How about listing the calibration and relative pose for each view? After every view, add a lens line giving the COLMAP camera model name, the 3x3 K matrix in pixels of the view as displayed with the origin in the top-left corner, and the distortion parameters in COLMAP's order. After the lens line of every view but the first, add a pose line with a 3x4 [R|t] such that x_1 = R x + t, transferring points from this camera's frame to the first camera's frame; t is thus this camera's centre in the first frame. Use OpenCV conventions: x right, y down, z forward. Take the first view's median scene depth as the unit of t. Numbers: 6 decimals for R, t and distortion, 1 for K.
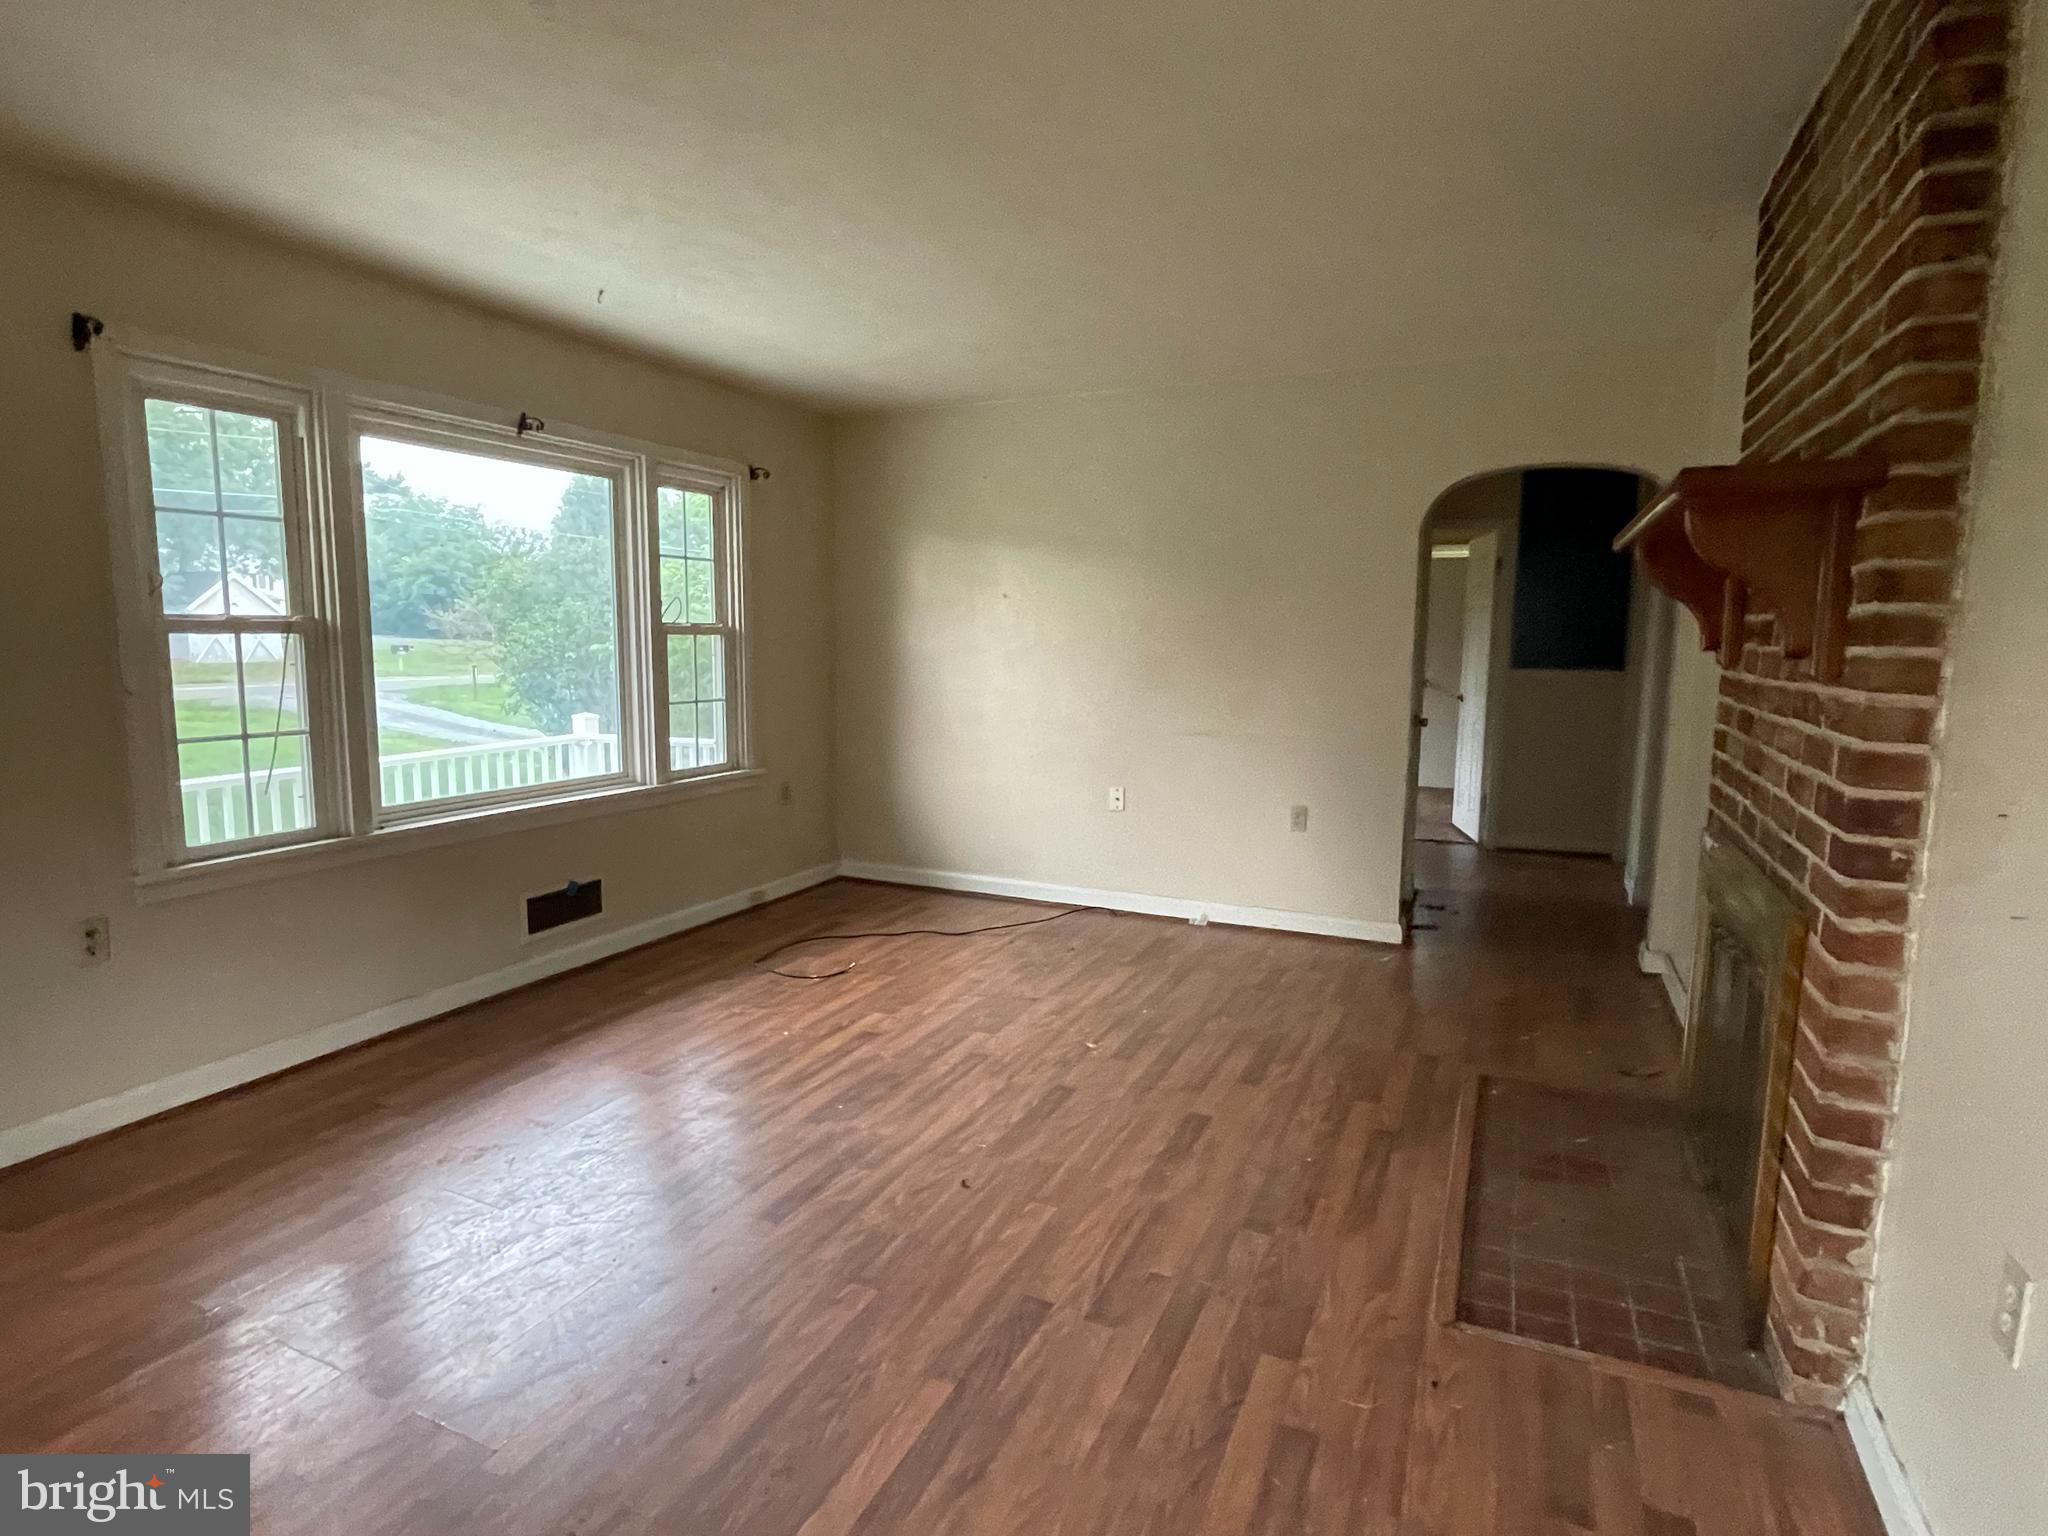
lens RADIAL K [[1061.8, 0, 1019.5], [0, 1061.8, 756.6], [0, 0, 1]] dist [-0.002105, -0.000239]
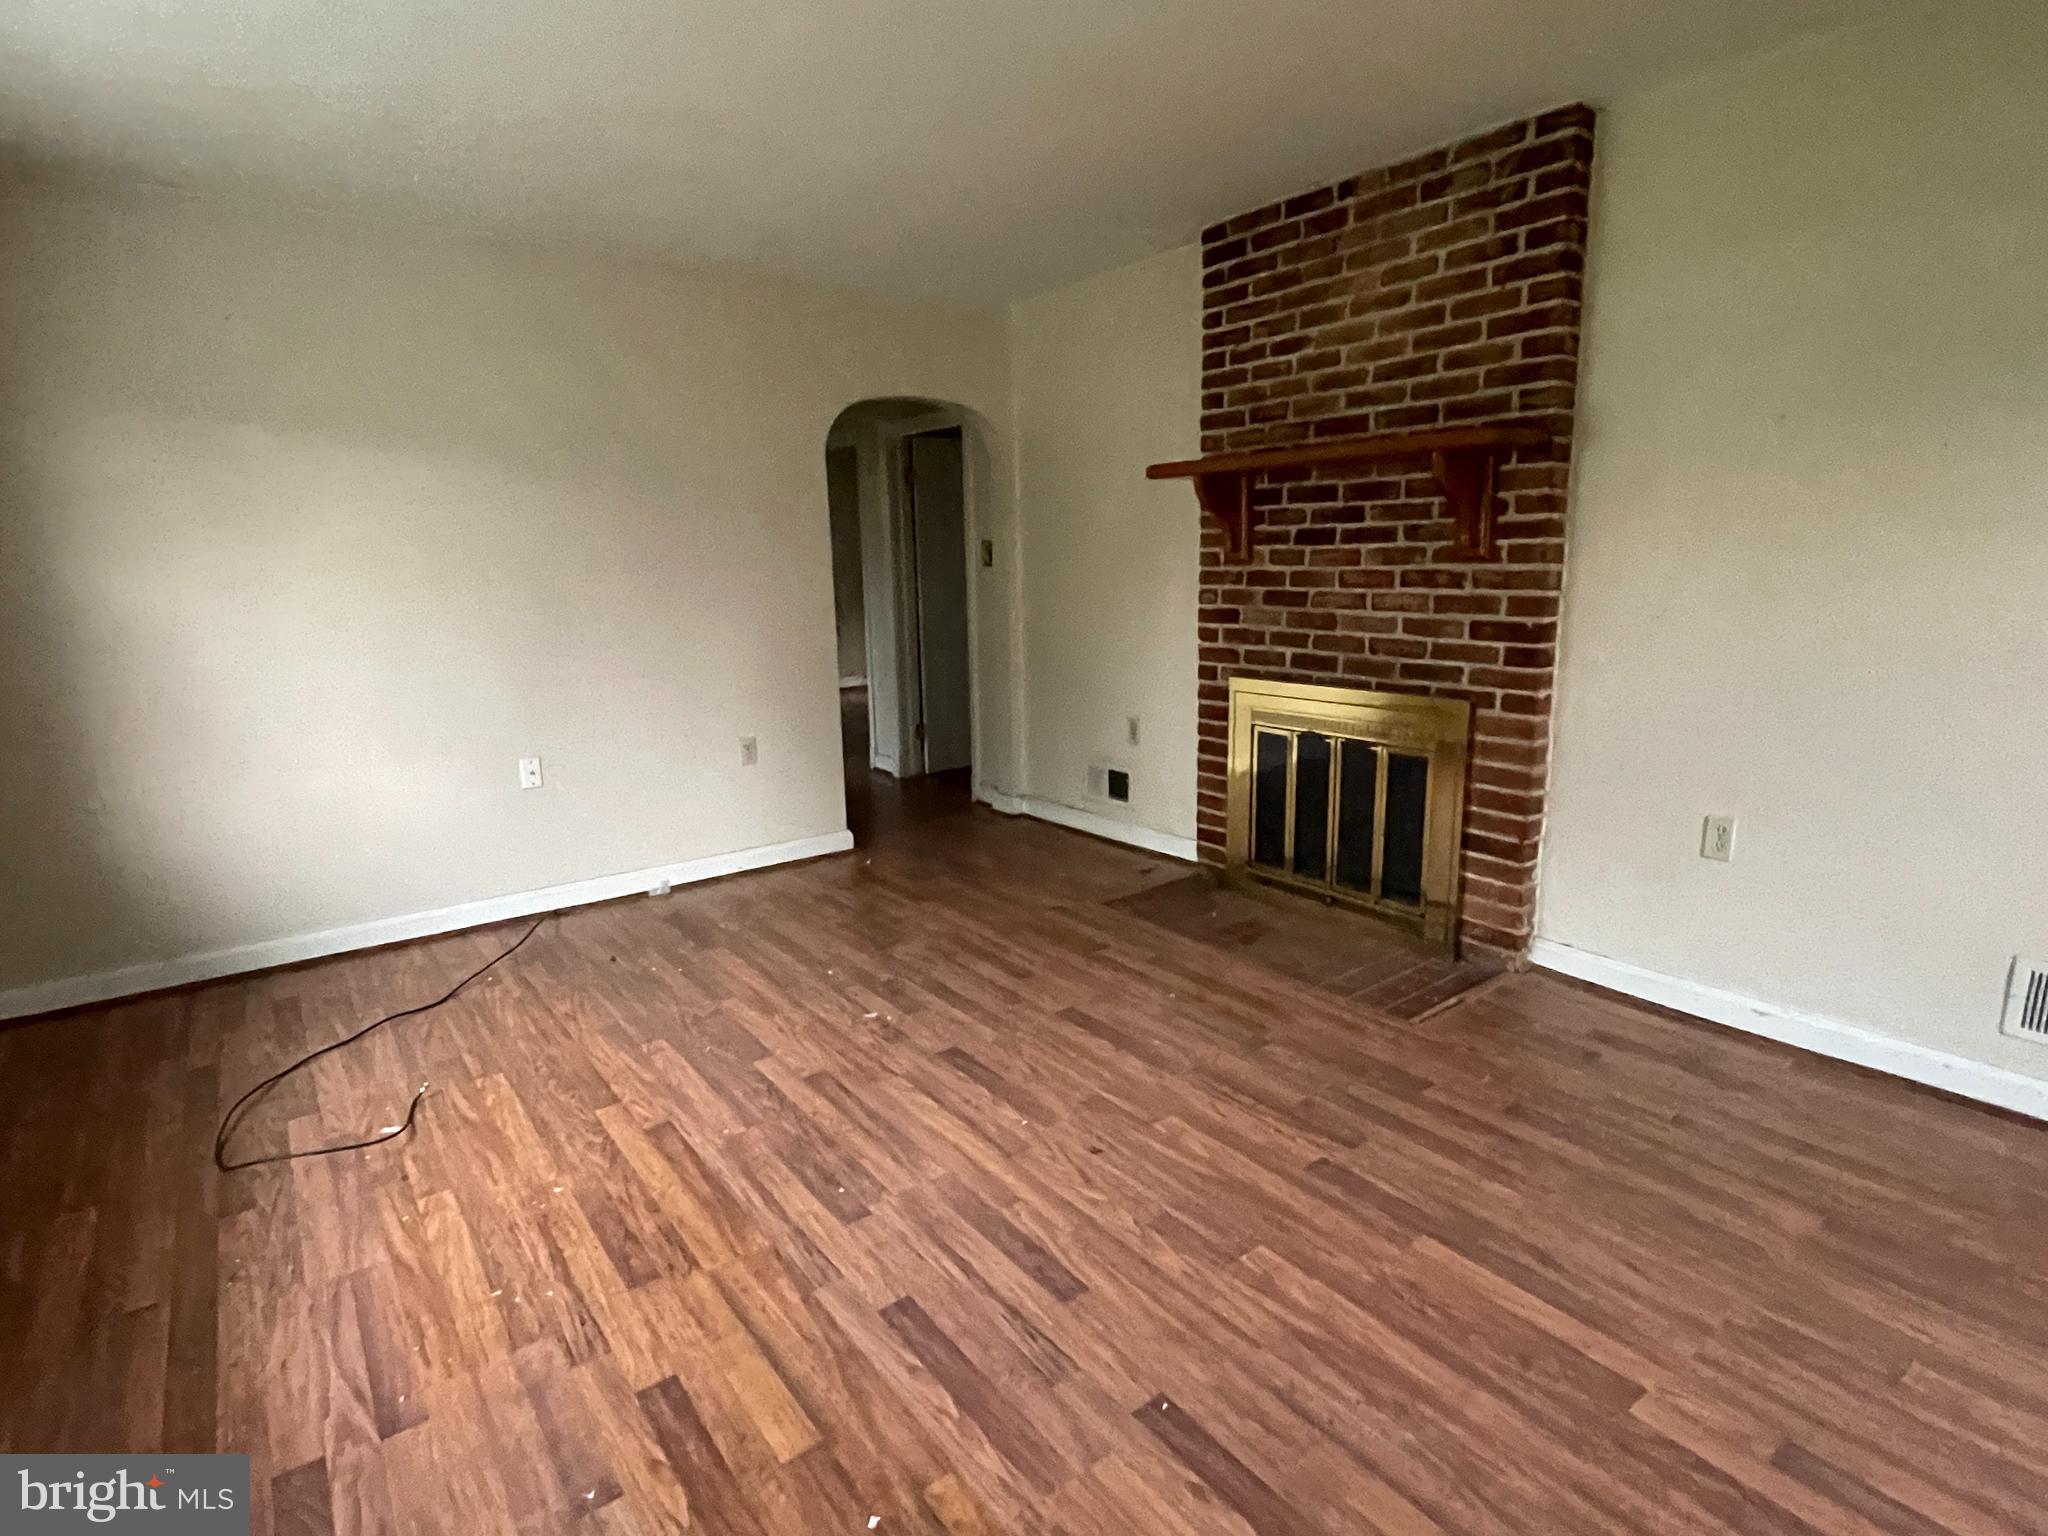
lens RADIAL K [[1061.8, 0, 1017.1], [0, 1061.8, 766.9], [0, 0, 1]] dist [-0.002105, -0.000239]
pose [[0.476285, -0.192914, 0.857868, -0.653725], [0.129487, 0.980387, 0.148575, -0.056109], [-0.869705, 0.040318, 0.491923, 0.478845]]
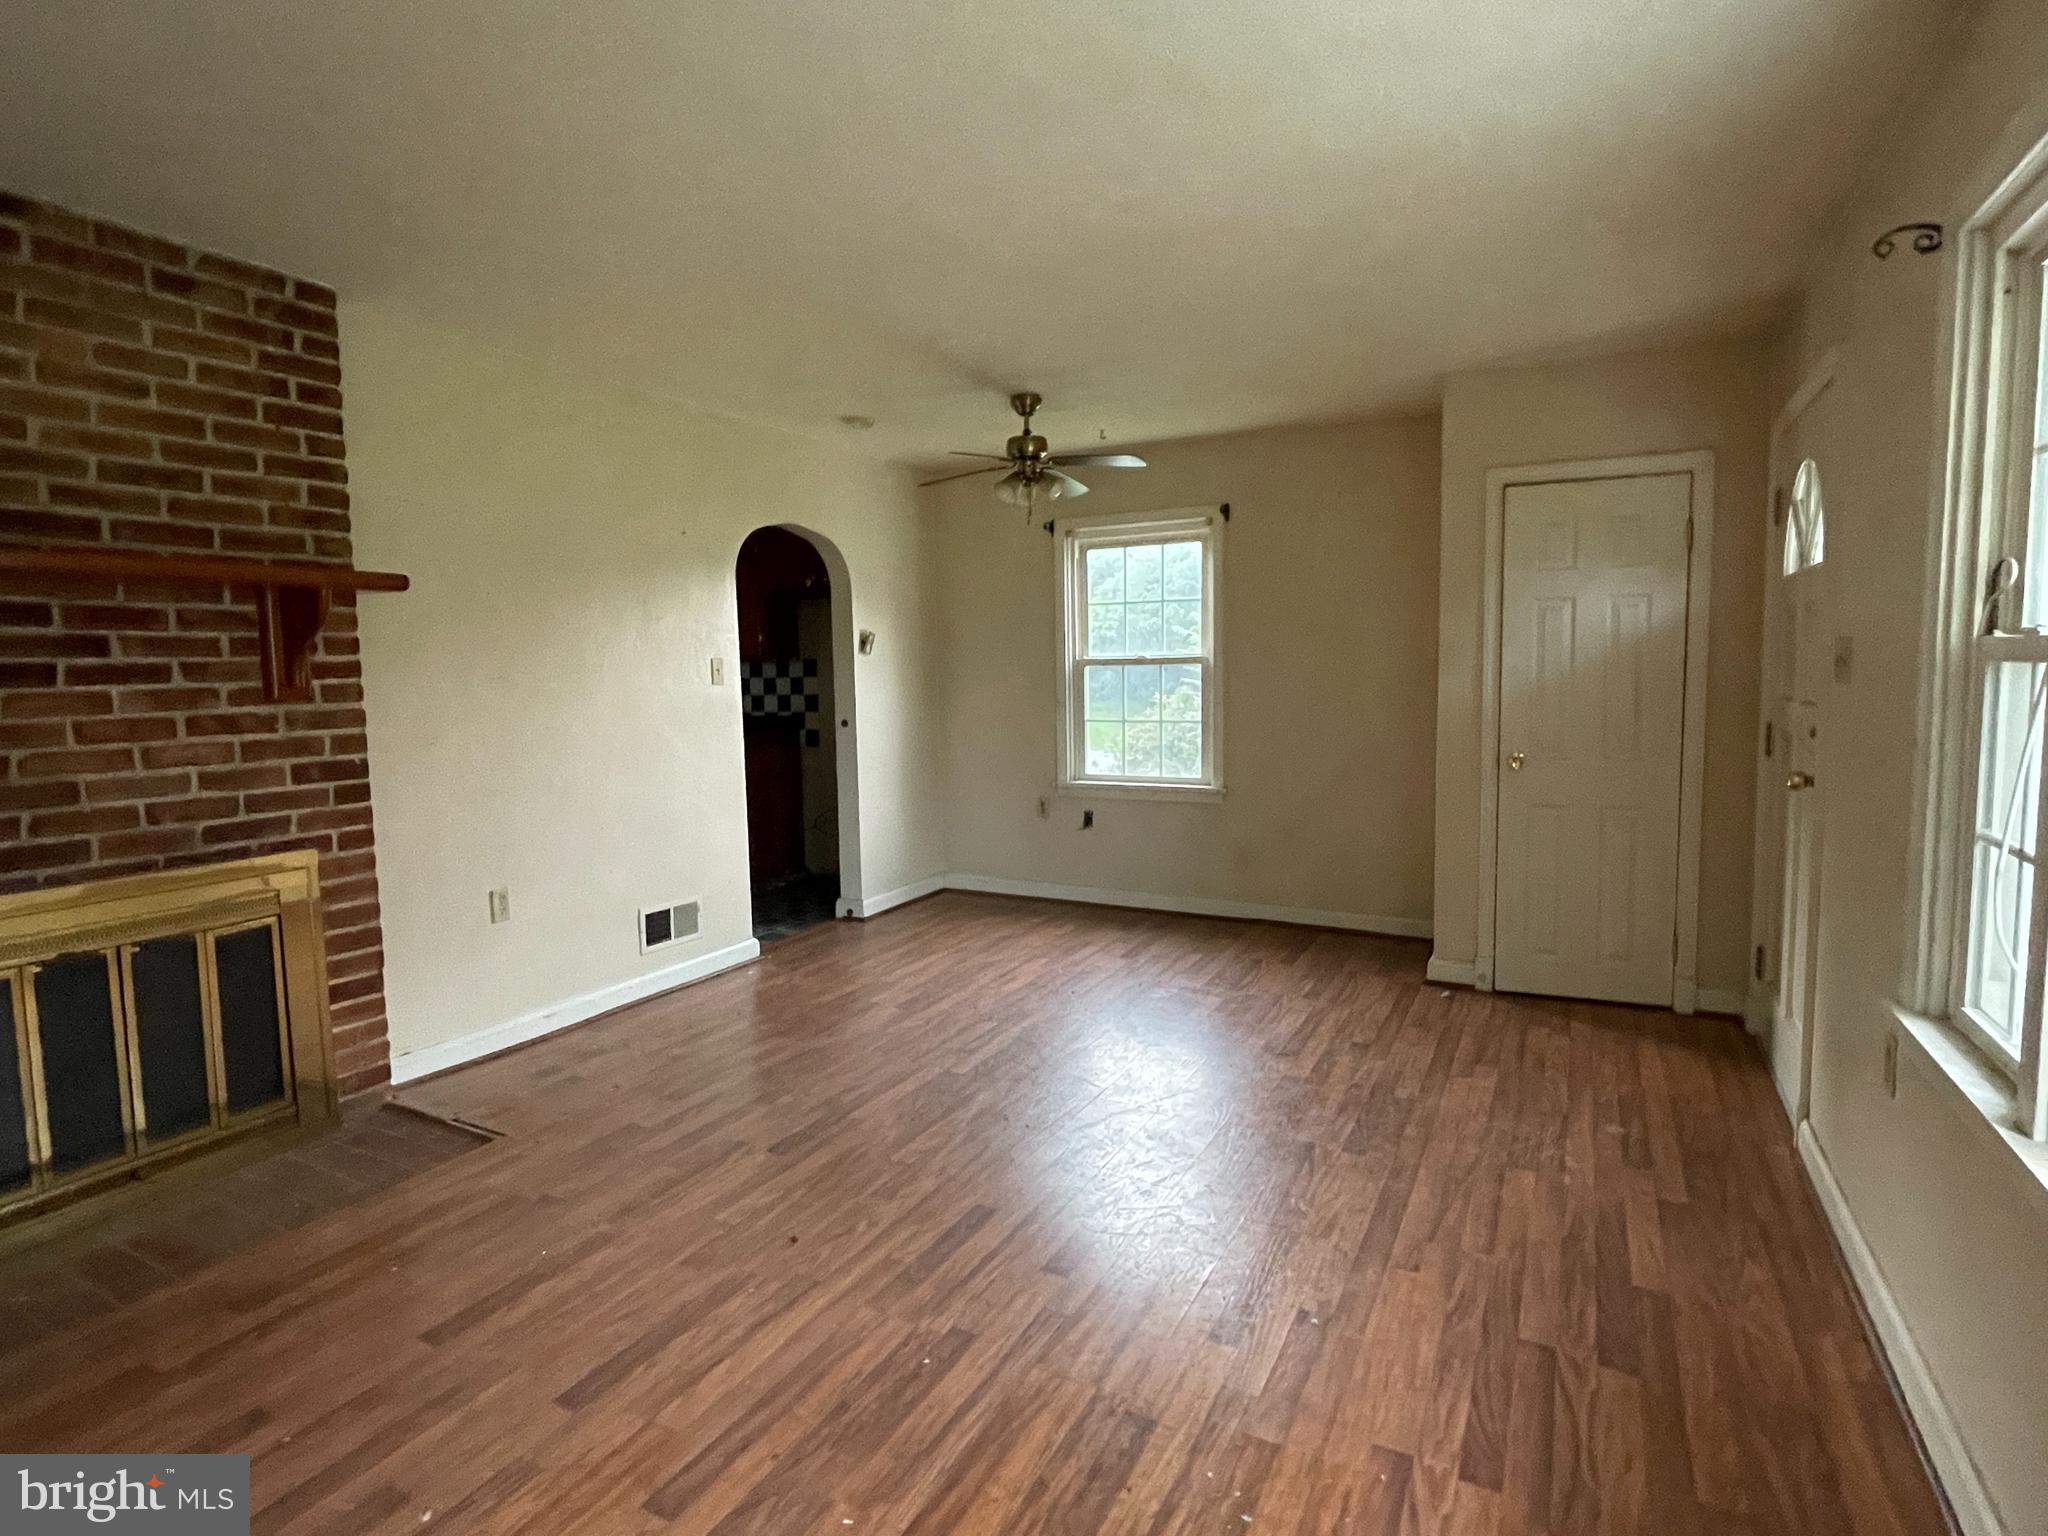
lens RADIAL K [[1061.8, 0, 1016.9], [0, 1061.8, 768.9], [0, 0, 1]] dist [-0.002105, -0.000239]
pose [[-0.998681, 0.002964, 0.051257, -0.246205], [0.013871, 0.976781, 0.213790, -0.175944], [-0.049433, 0.214219, -0.975534, 1.485135]]
